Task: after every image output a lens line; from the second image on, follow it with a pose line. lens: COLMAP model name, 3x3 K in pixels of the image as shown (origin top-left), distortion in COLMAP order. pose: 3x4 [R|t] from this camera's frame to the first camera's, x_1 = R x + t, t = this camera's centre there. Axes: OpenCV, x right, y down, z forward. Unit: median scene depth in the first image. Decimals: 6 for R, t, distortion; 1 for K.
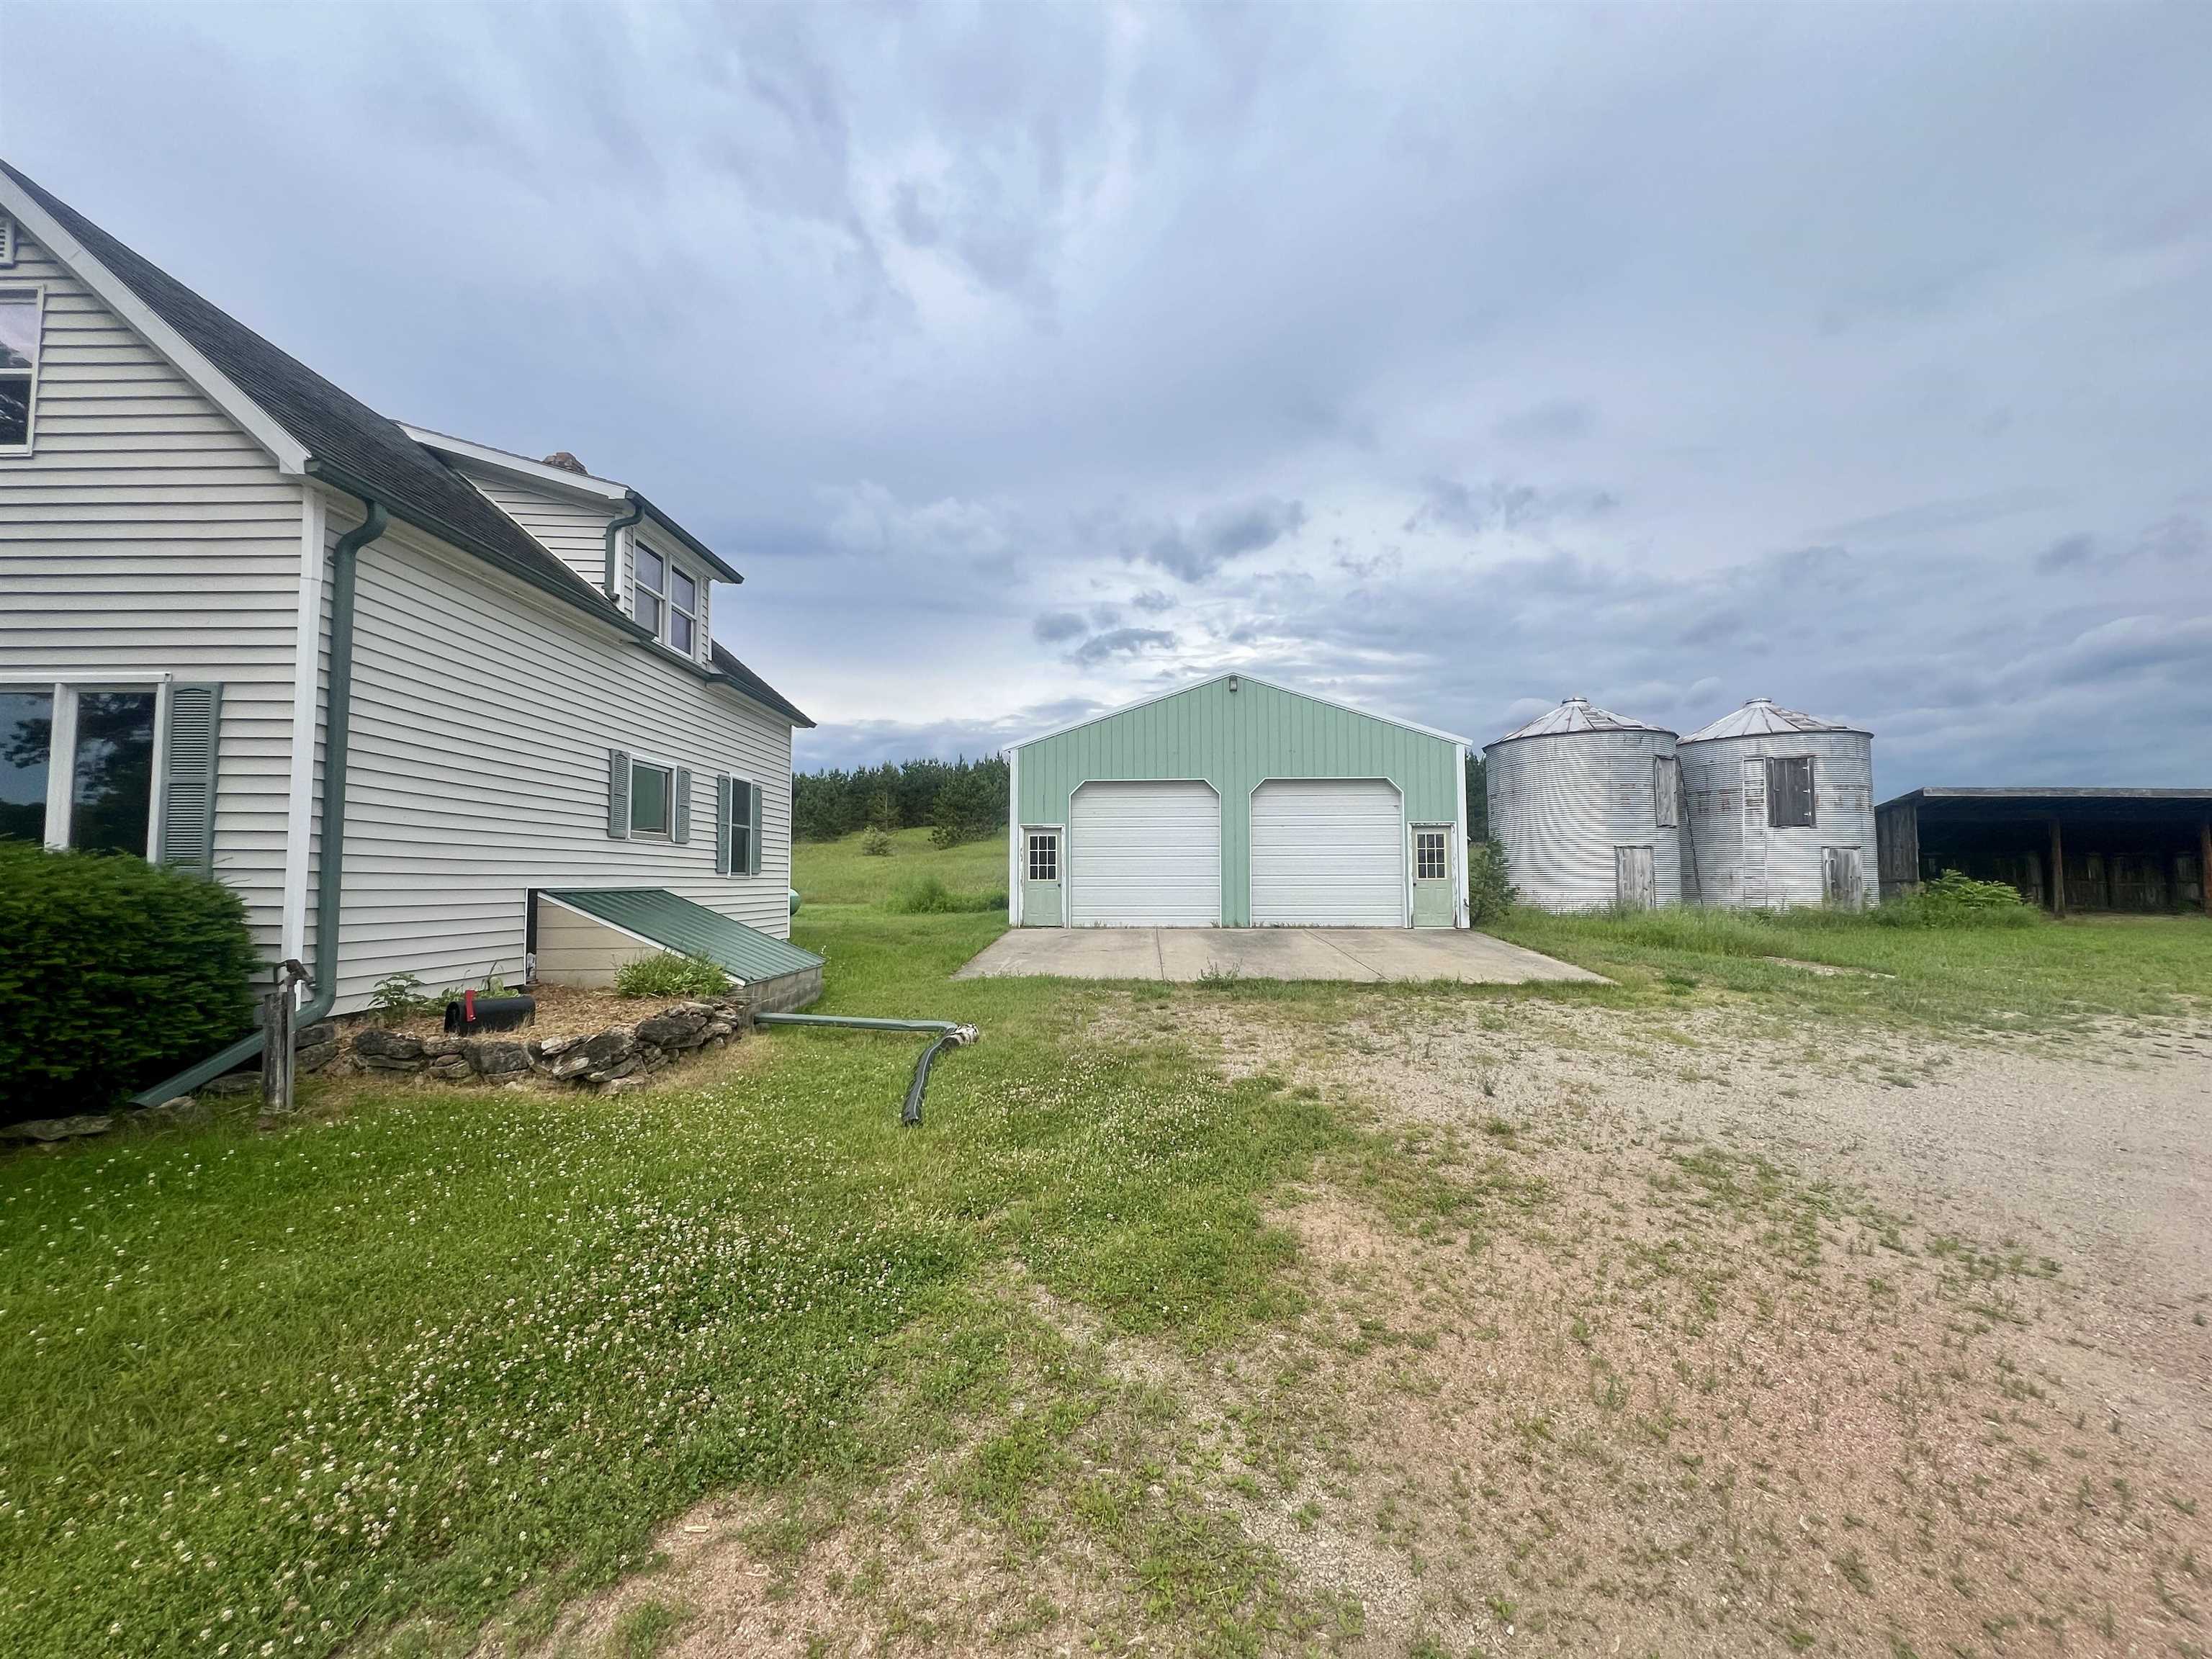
lens RADIAL K [[885.2, 0, 1106.2], [0, 885.2, 835.4], [0, 0, 1]] dist [-0.003361, -0.000246]
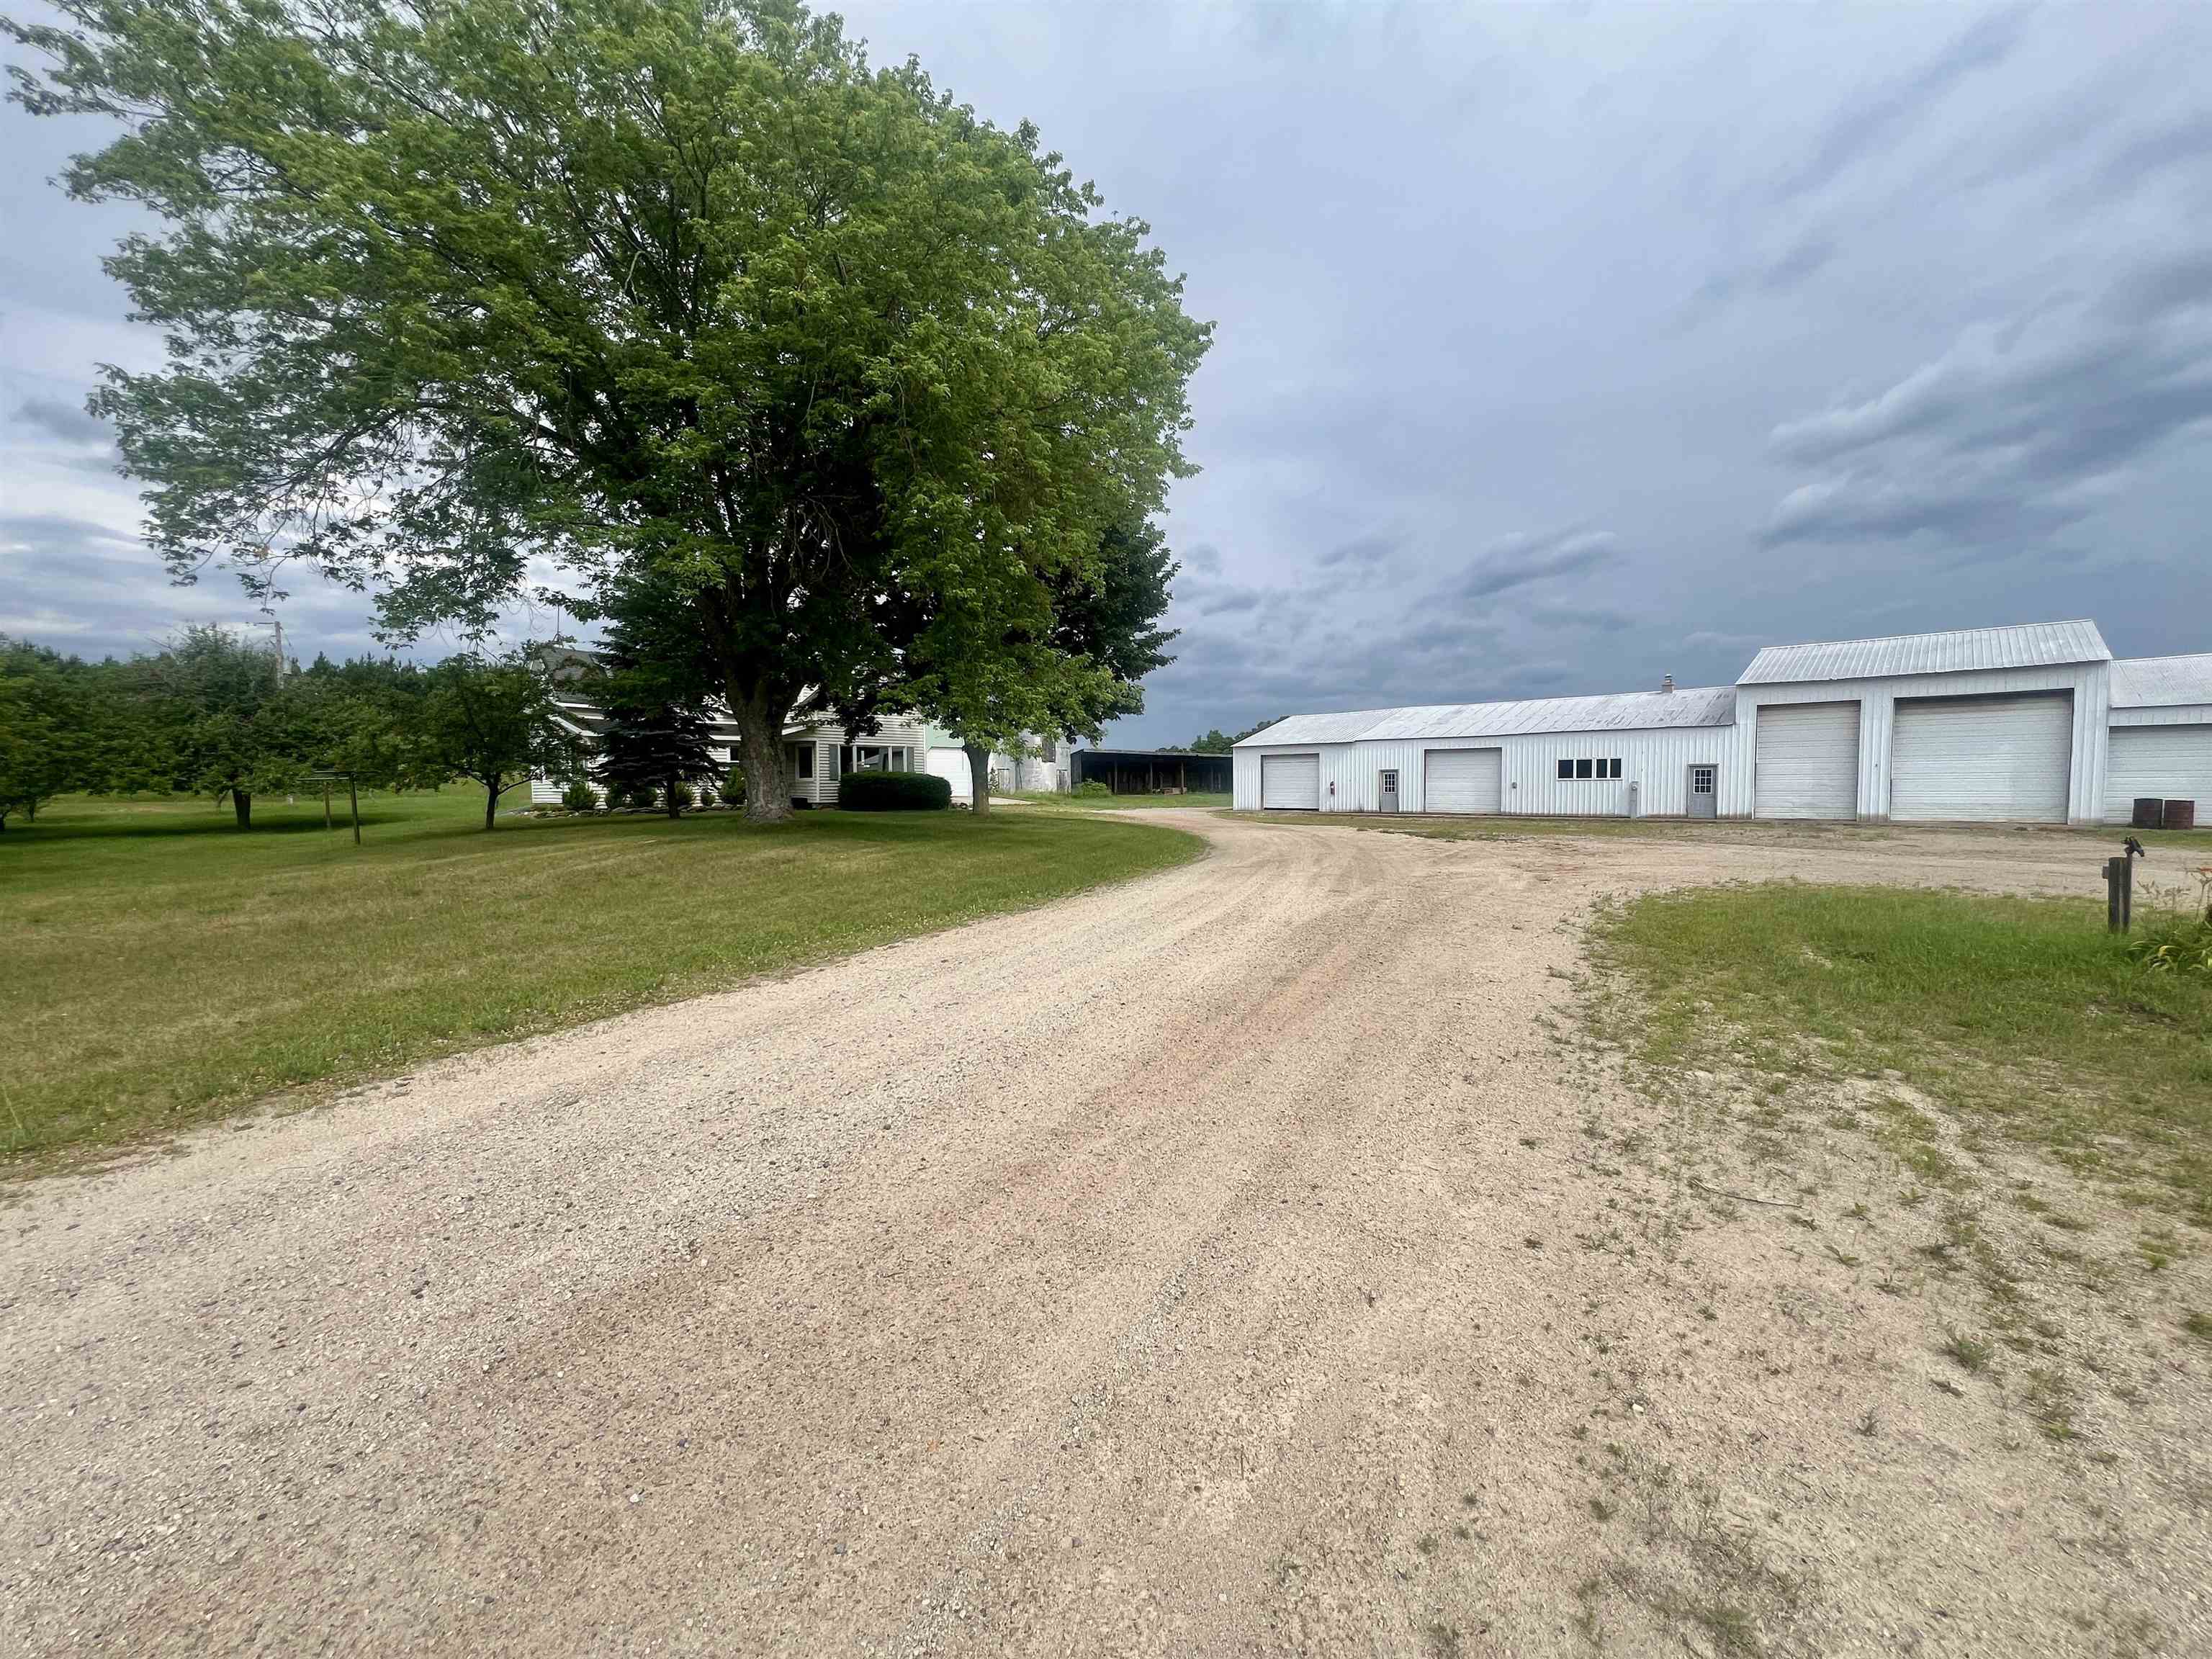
lens RADIAL K [[885.2, 0, 1106.7], [0, 885.2, 828.4], [0, 0, 1]] dist [-0.003361, -0.000246]
pose [[0.694119, -0.029930, 0.719238, -1.582269], [-0.043007, 0.995626, 0.082937, -0.059405], [-0.718575, -0.088501, 0.689796, -1.522252]]
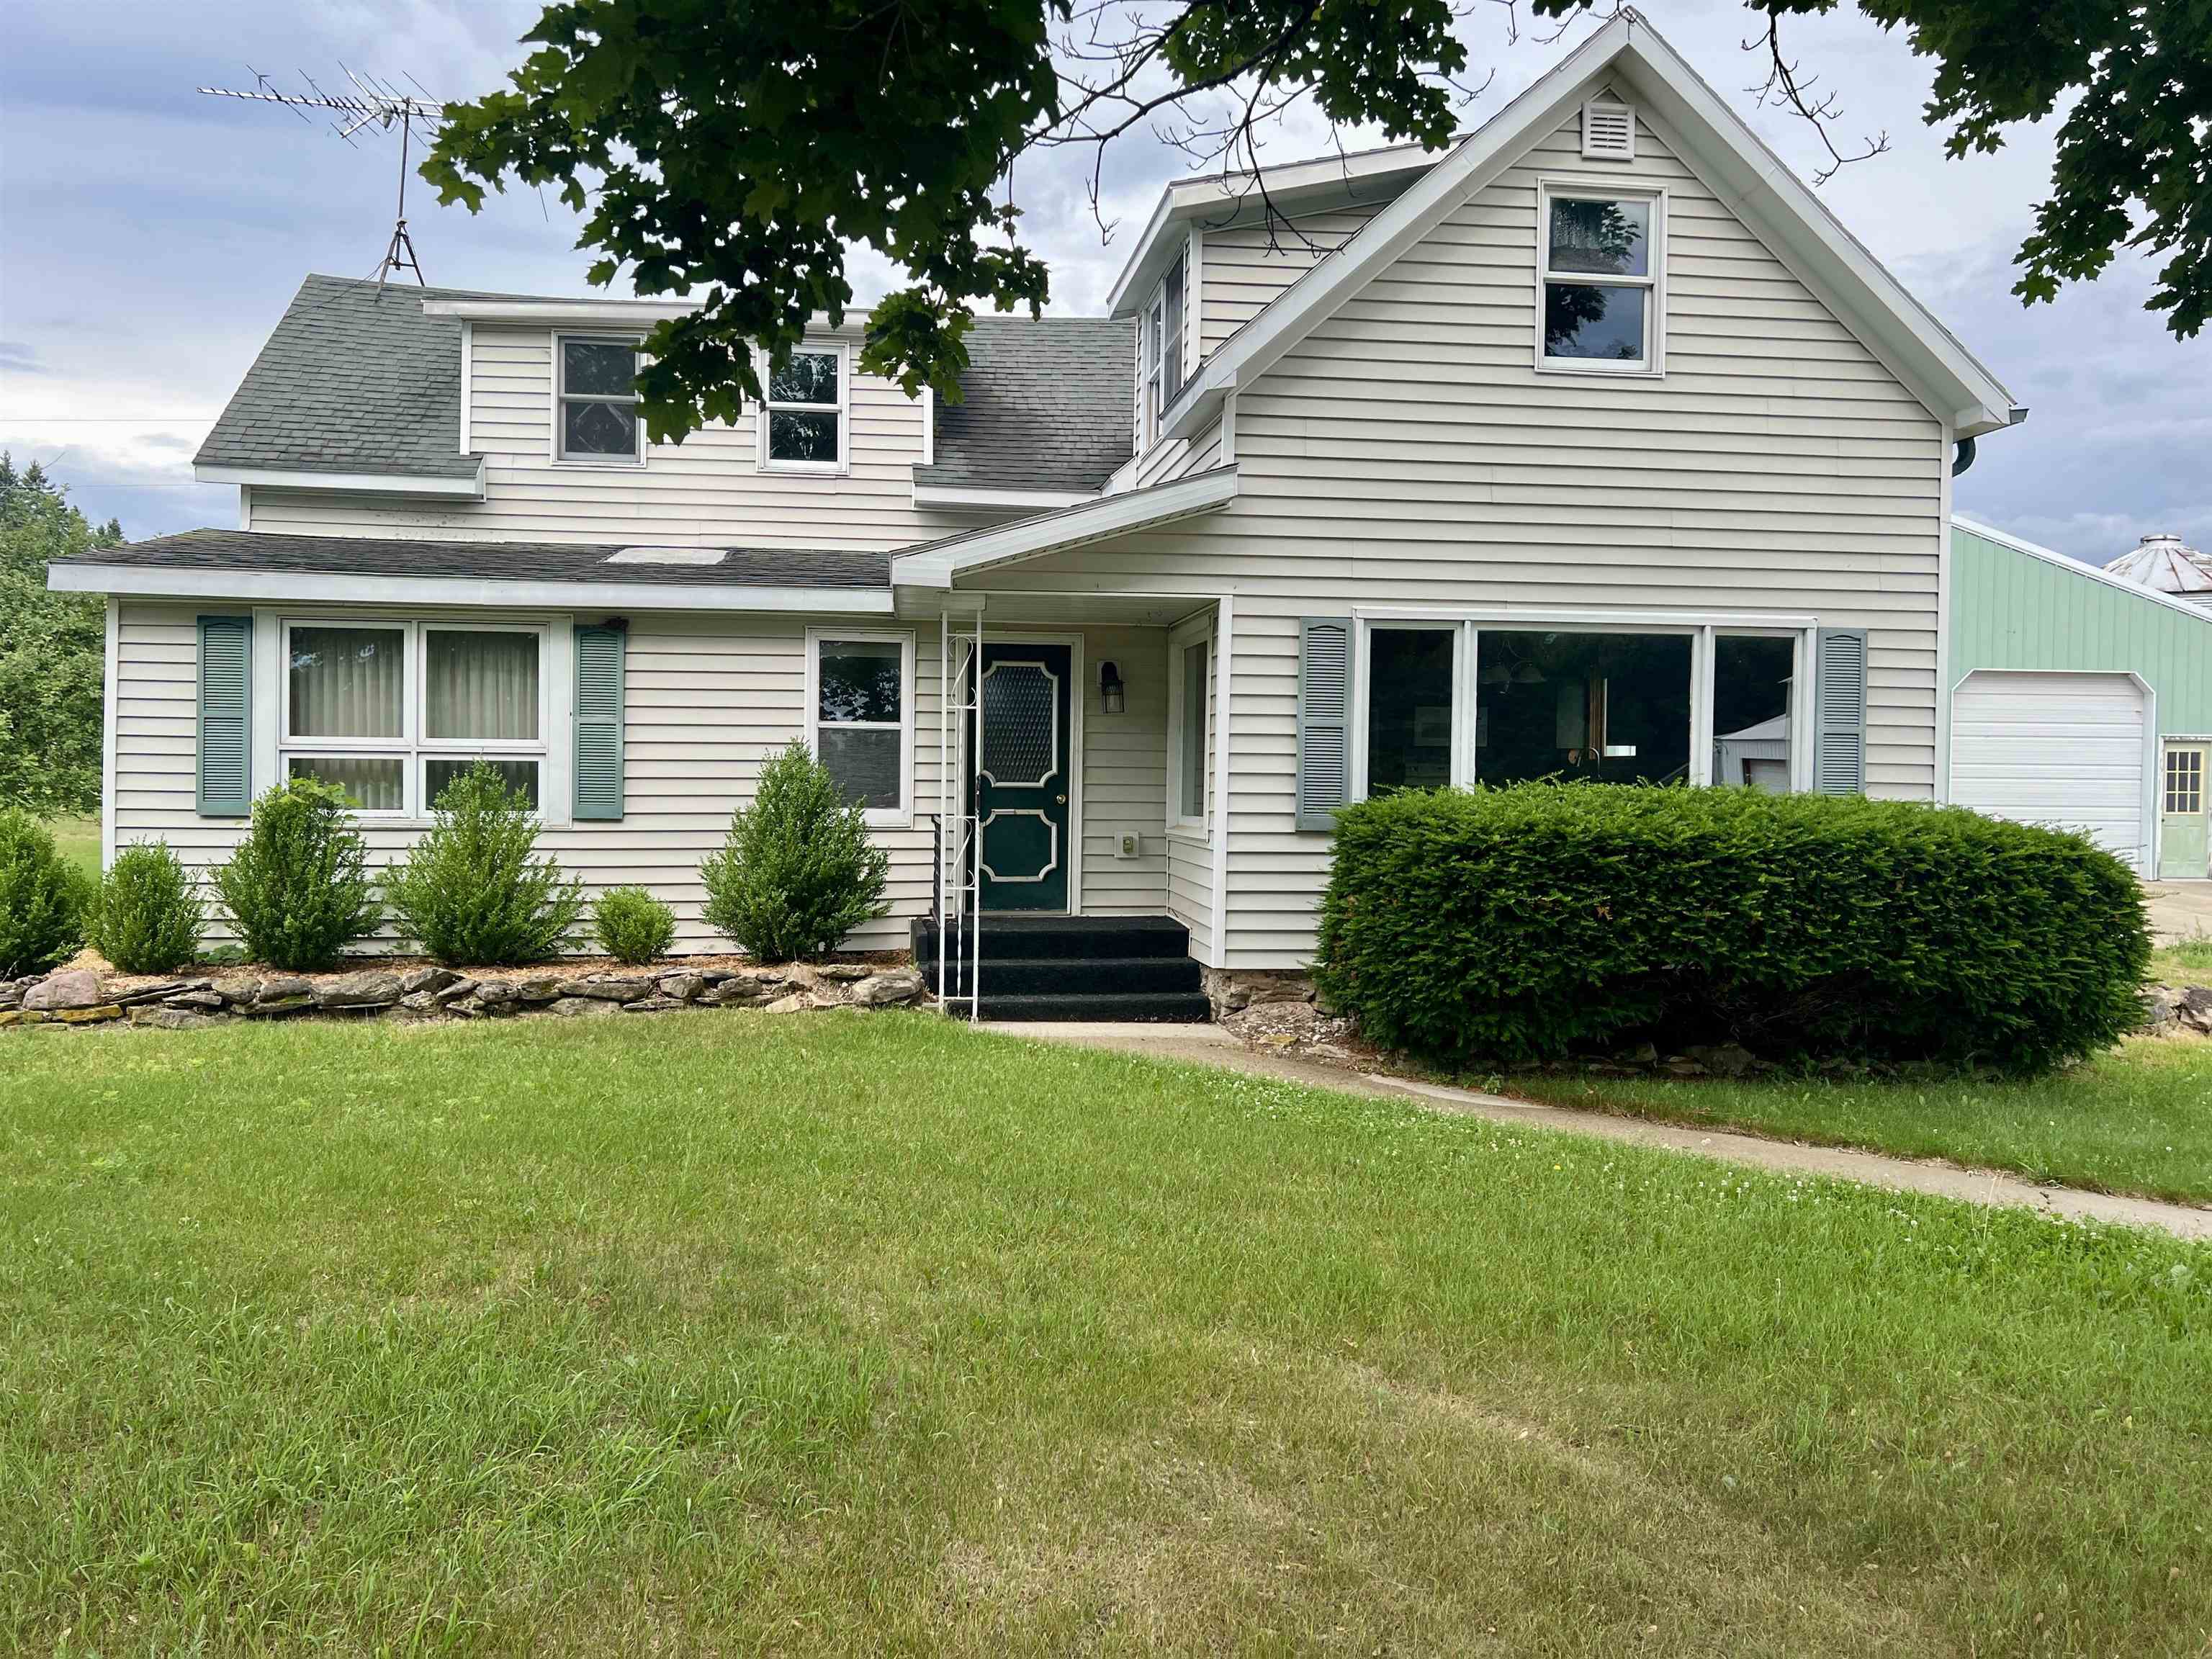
lens RADIAL K [[1694.9, 0, 1105.1], [0, 1694.9, 830.1], [0, 0, 1]] dist [-0.000294, 0.000367]
pose [[0.989121, 0.005930, 0.146983, -0.715217], [-0.017241, 0.996974, 0.075797, -0.027203], [-0.146089, -0.077506, 0.986231, -0.249251]]
